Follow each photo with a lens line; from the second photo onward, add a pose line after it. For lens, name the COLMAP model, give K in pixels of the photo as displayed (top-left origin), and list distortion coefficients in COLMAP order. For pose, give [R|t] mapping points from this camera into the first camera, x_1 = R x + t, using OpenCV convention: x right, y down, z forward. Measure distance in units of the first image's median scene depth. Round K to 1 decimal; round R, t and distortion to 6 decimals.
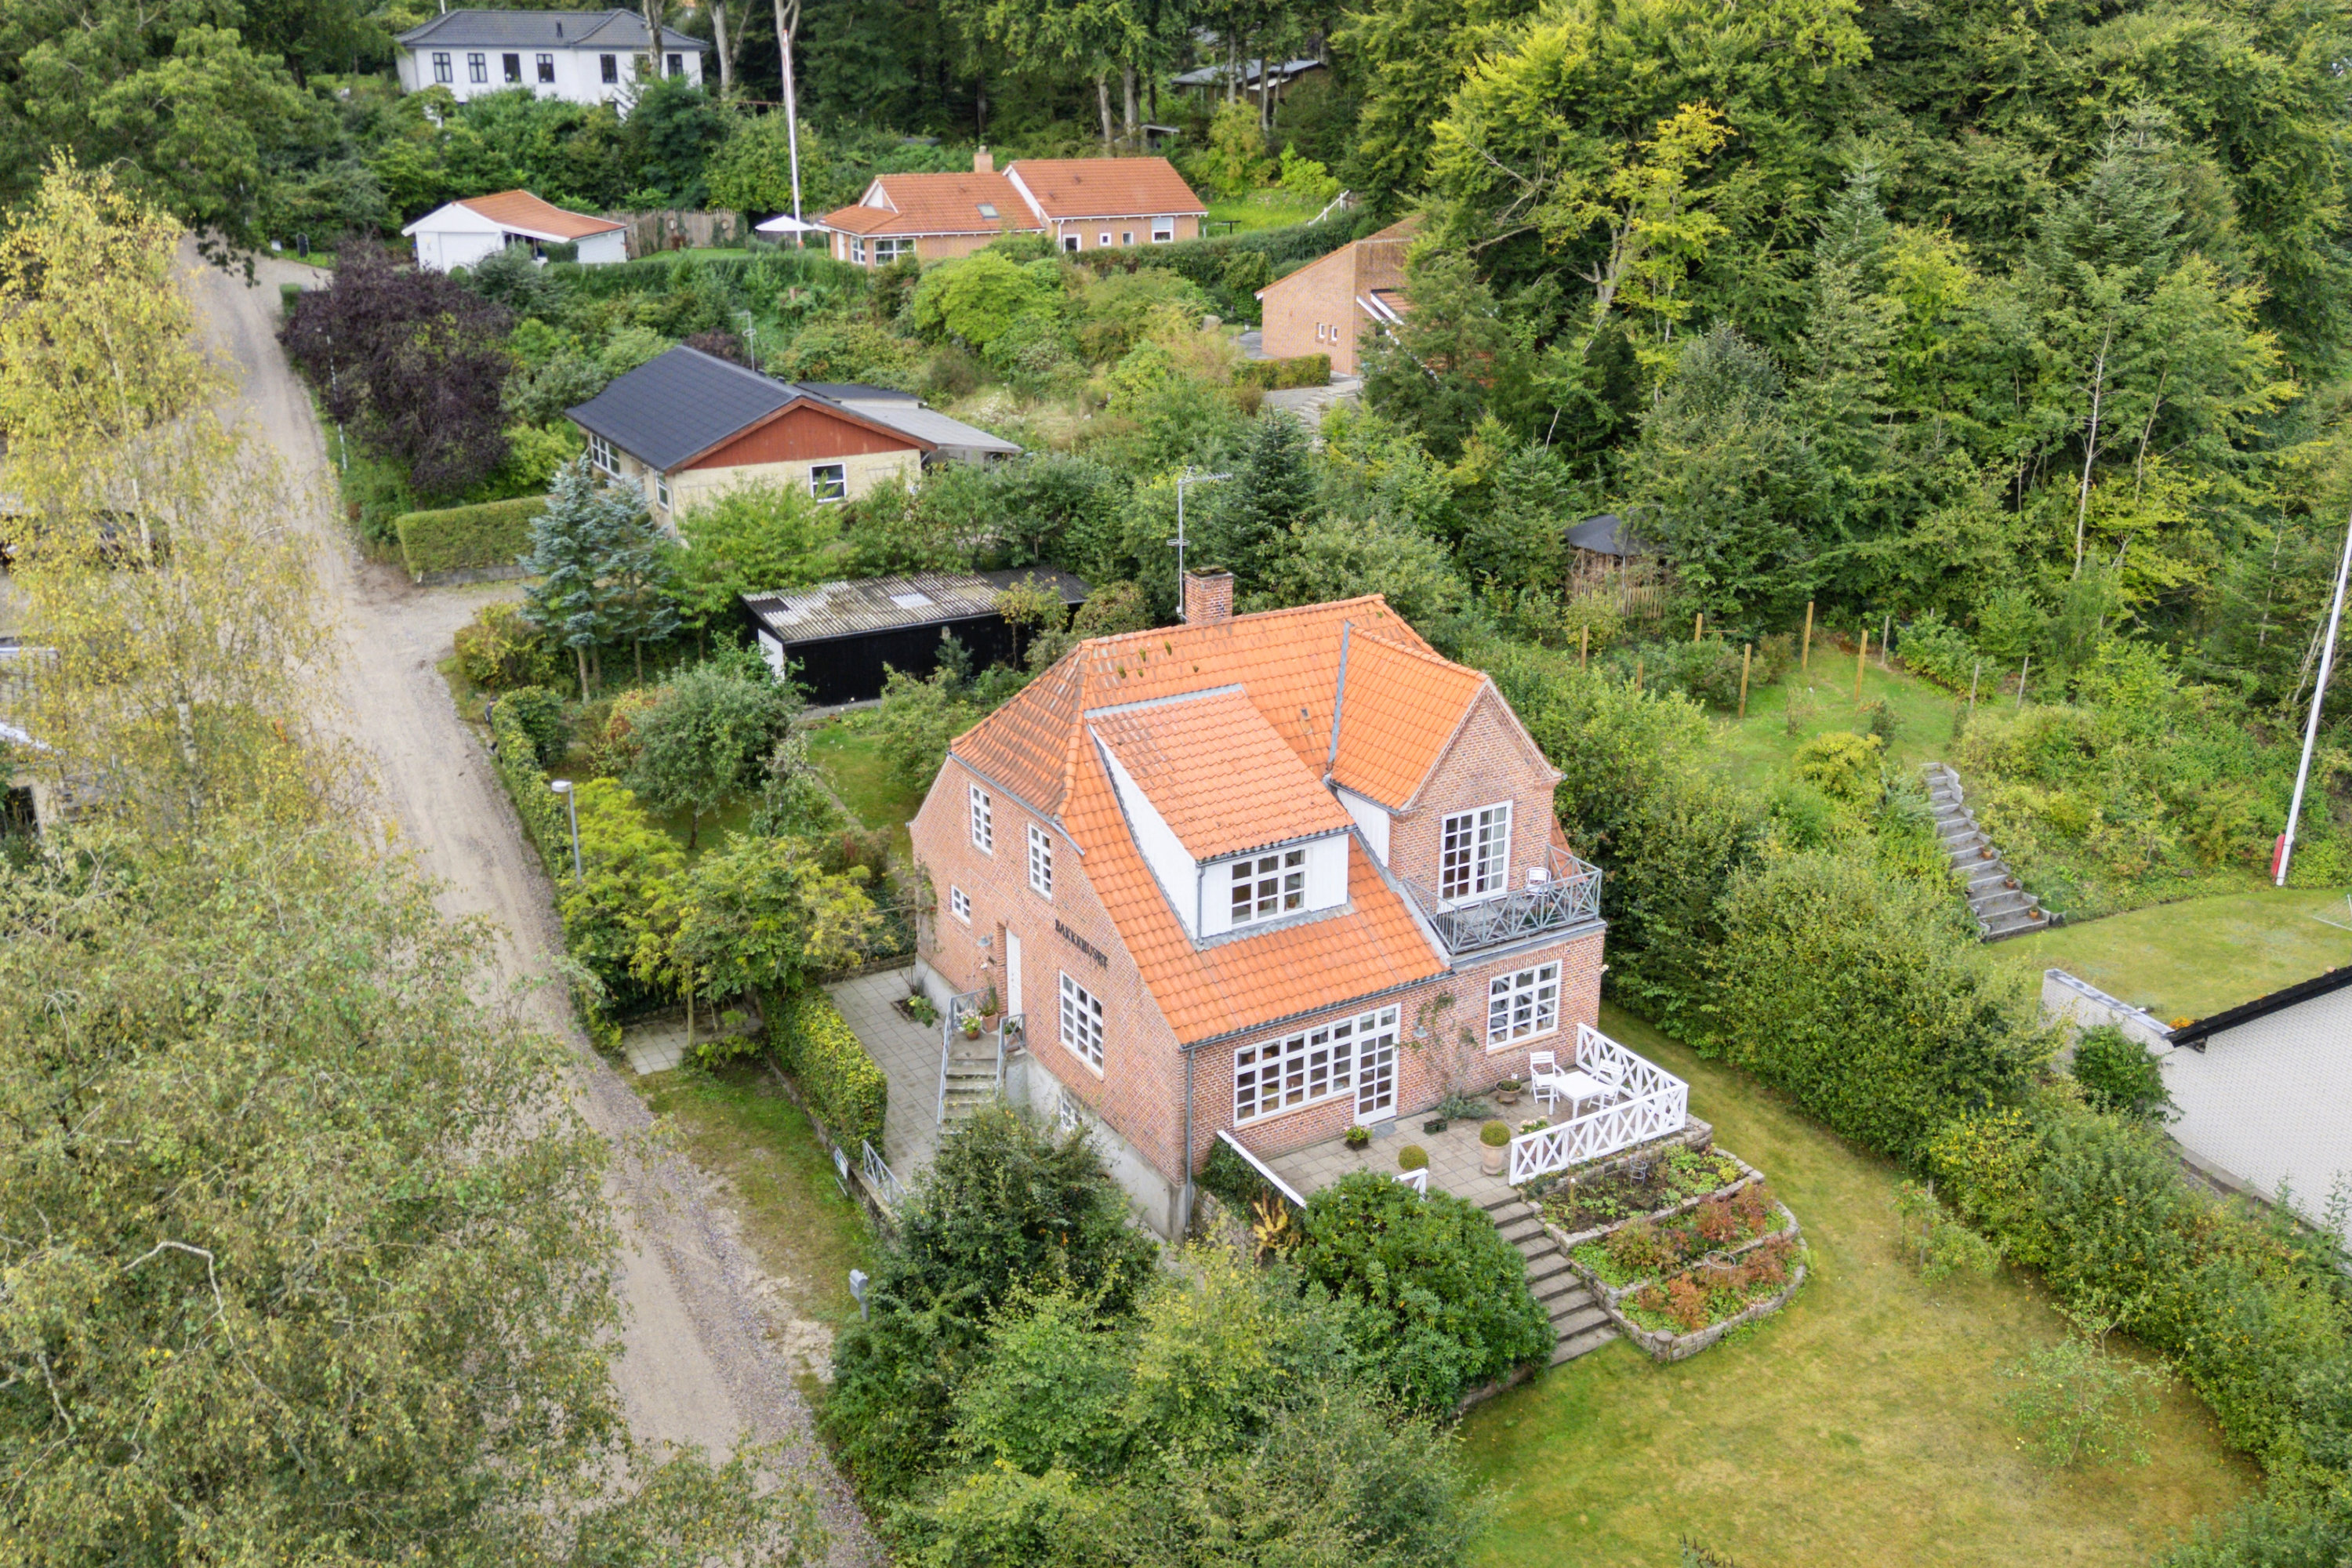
lens RADIAL K [[1990.8, 0, 1176.0], [0, 1990.8, 784.0], [0, 0, 1]] dist [0.034388, -0.006019]
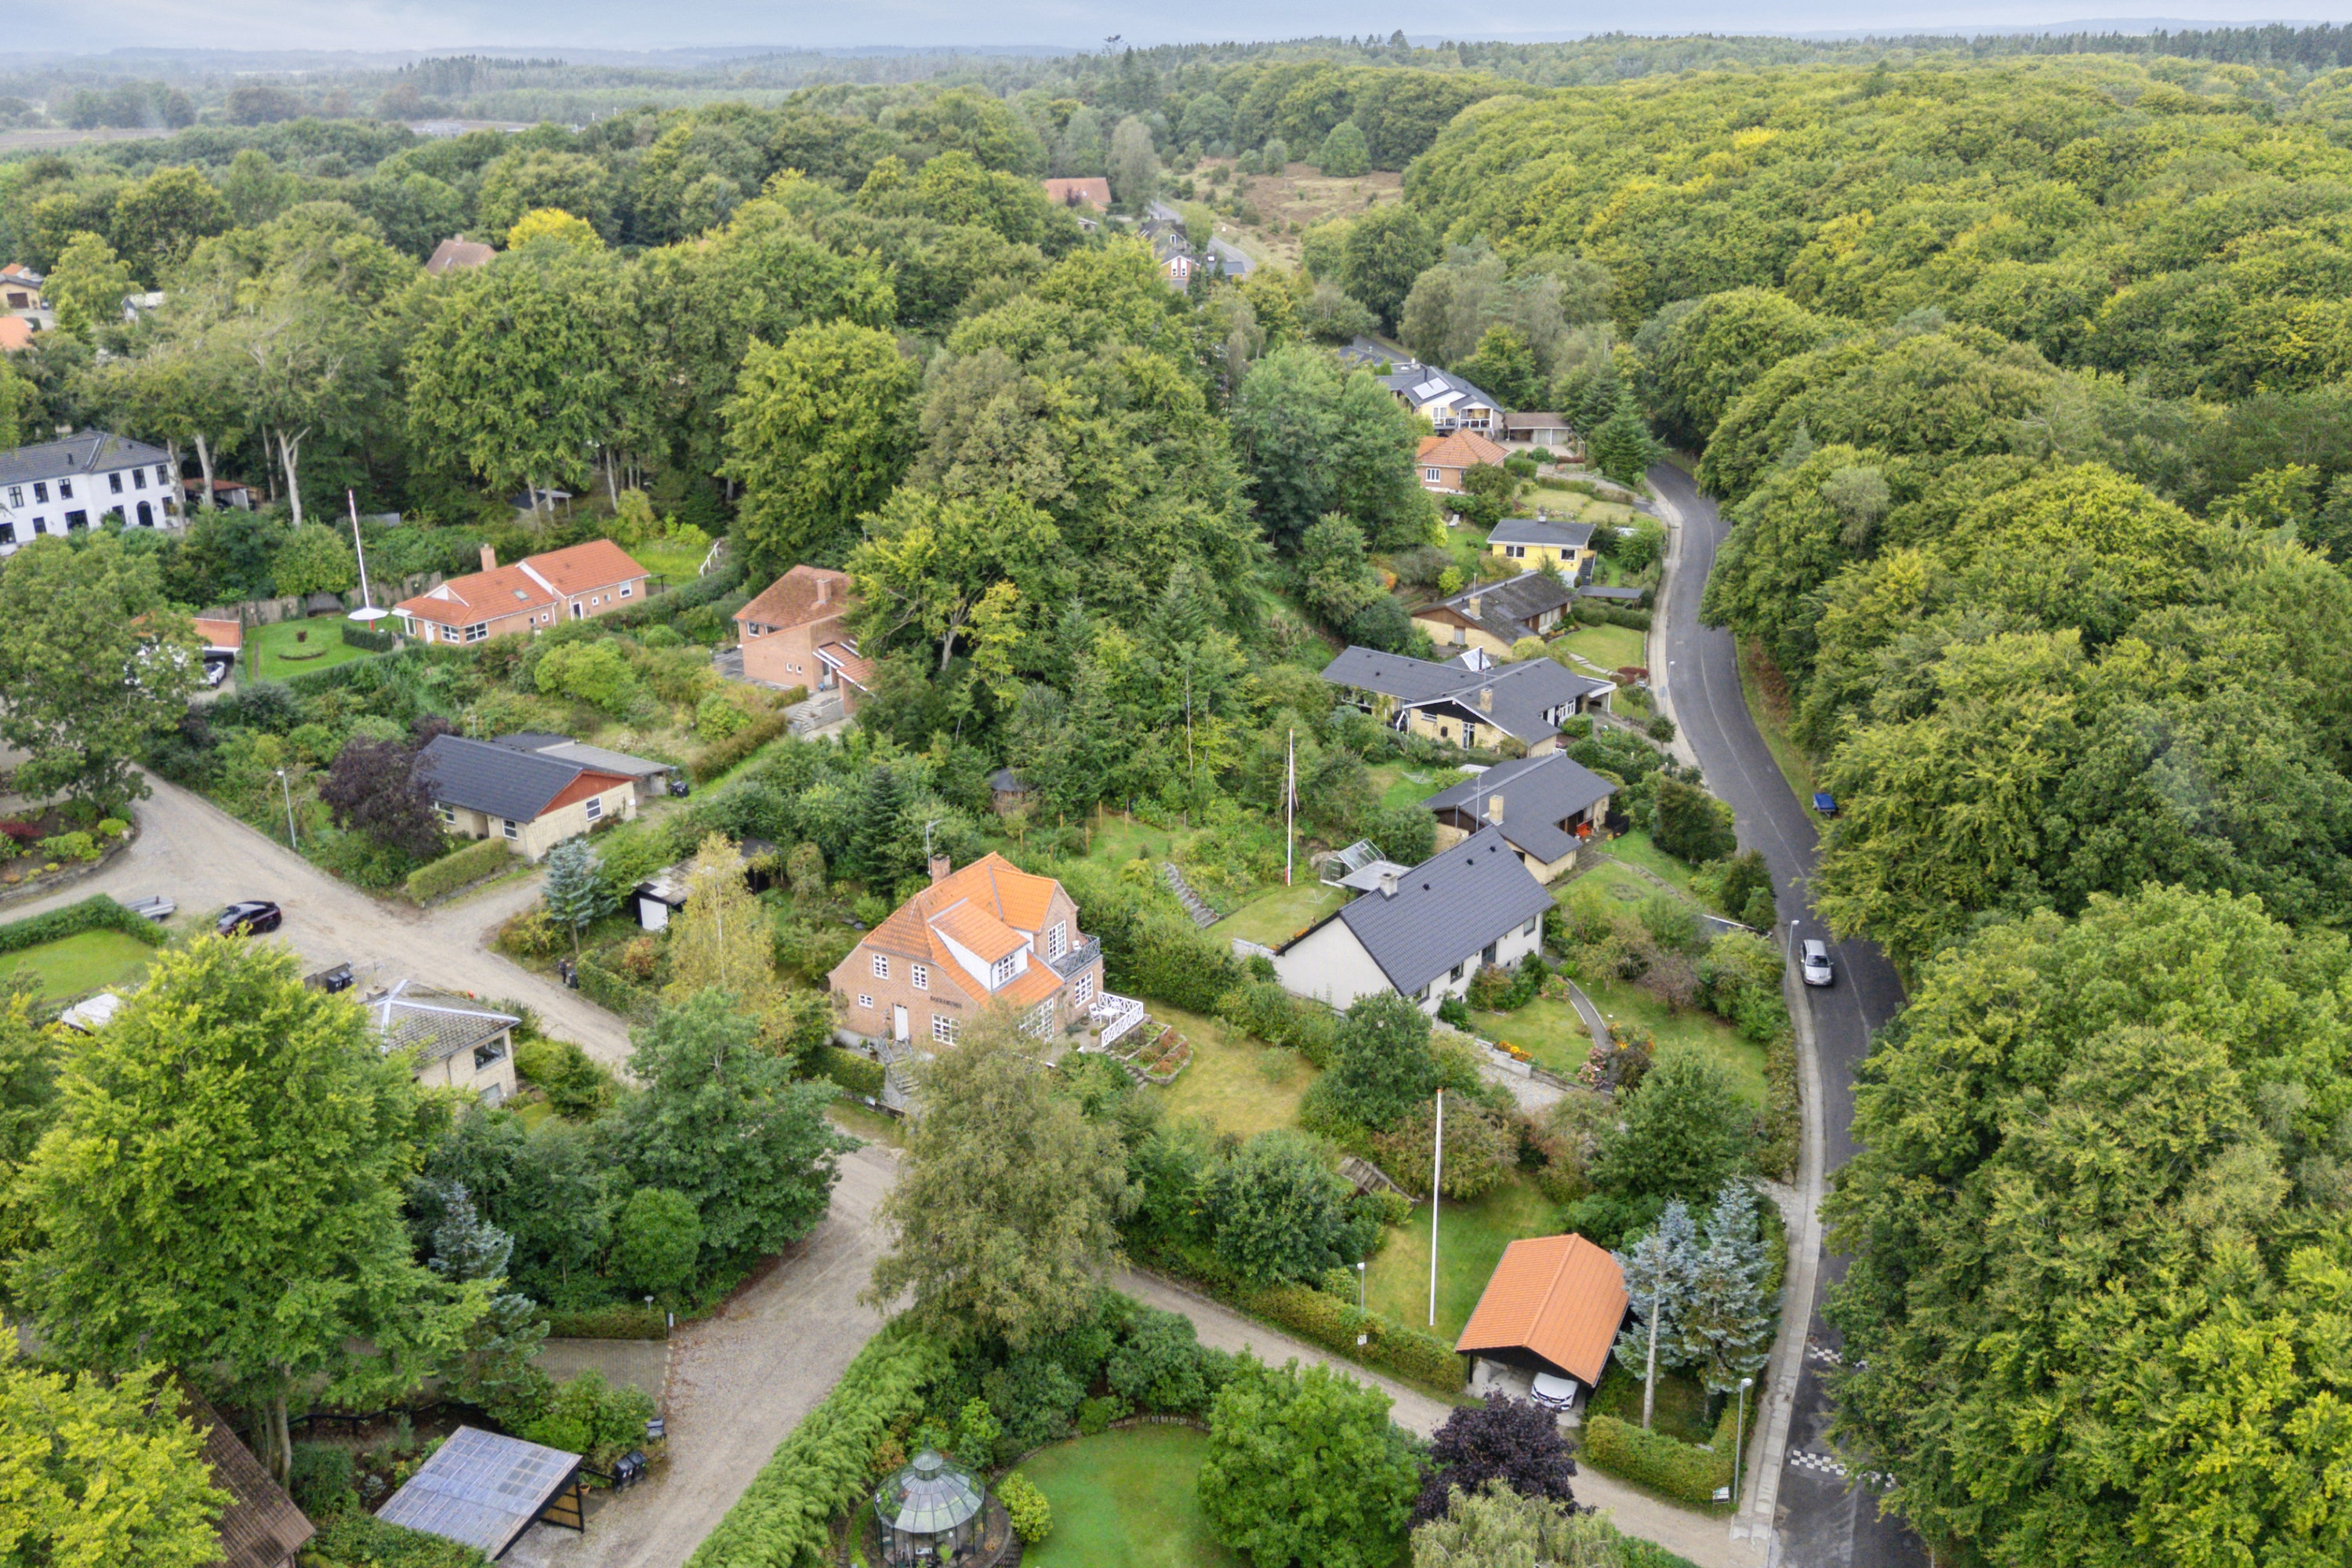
lens RADIAL K [[1990.8, 0, 1176.0], [0, 1990.8, 784.0], [0, 0, 1]] dist [0.034388, -0.006019]
pose [[0.873281, -0.170934, 0.456248, -0.661655], [0.172103, 0.984293, 0.039354, -0.185195], [-0.455809, 0.044155, 0.888982, -1.111729]]
